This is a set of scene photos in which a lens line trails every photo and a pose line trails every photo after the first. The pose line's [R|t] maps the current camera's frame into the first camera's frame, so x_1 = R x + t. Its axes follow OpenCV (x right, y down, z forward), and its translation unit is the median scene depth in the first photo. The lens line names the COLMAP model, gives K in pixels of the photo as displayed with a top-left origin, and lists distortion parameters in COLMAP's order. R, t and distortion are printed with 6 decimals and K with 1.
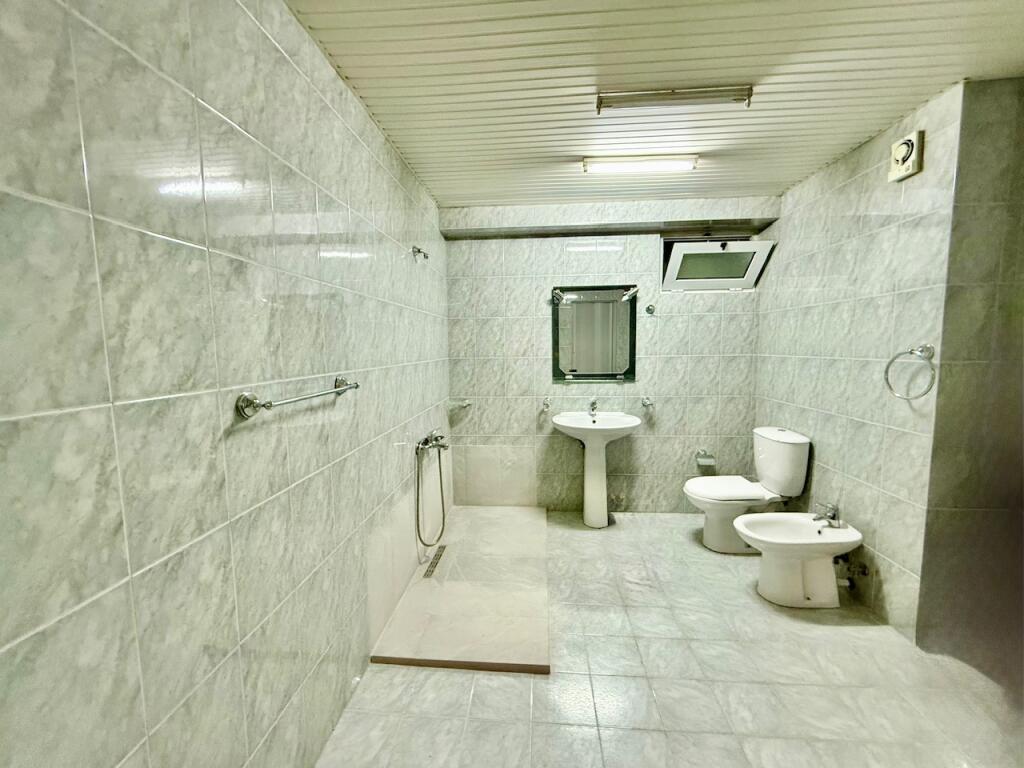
lens RADIAL K [[409.0, 0, 510.6], [0, 409.0, 385.3], [0, 0, 1]] dist [-0.003364, -0.000216]
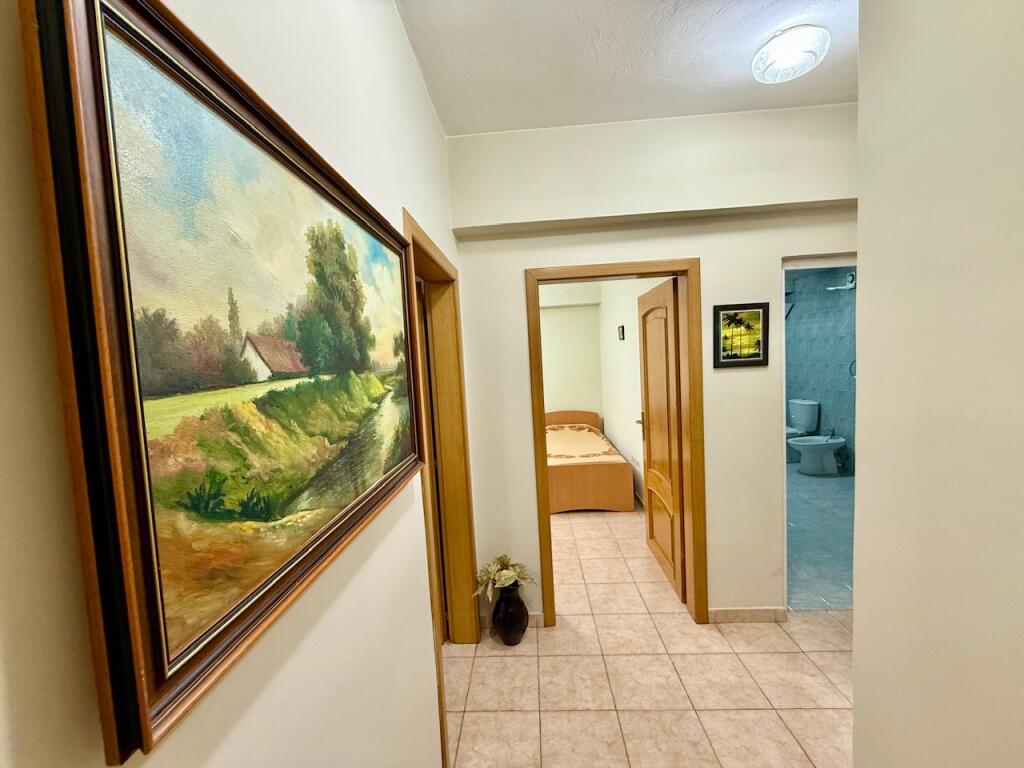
lens RADIAL K [[409.0, 0, 511.6], [0, 409.0, 382.2], [0, 0, 1]] dist [-0.003364, -0.000216]
pose [[0.998748, -0.045163, 0.021510, -0.899424], [0.045752, 0.998568, -0.027737, 0.019784], [-0.020226, 0.028686, 0.999384, -1.084713]]
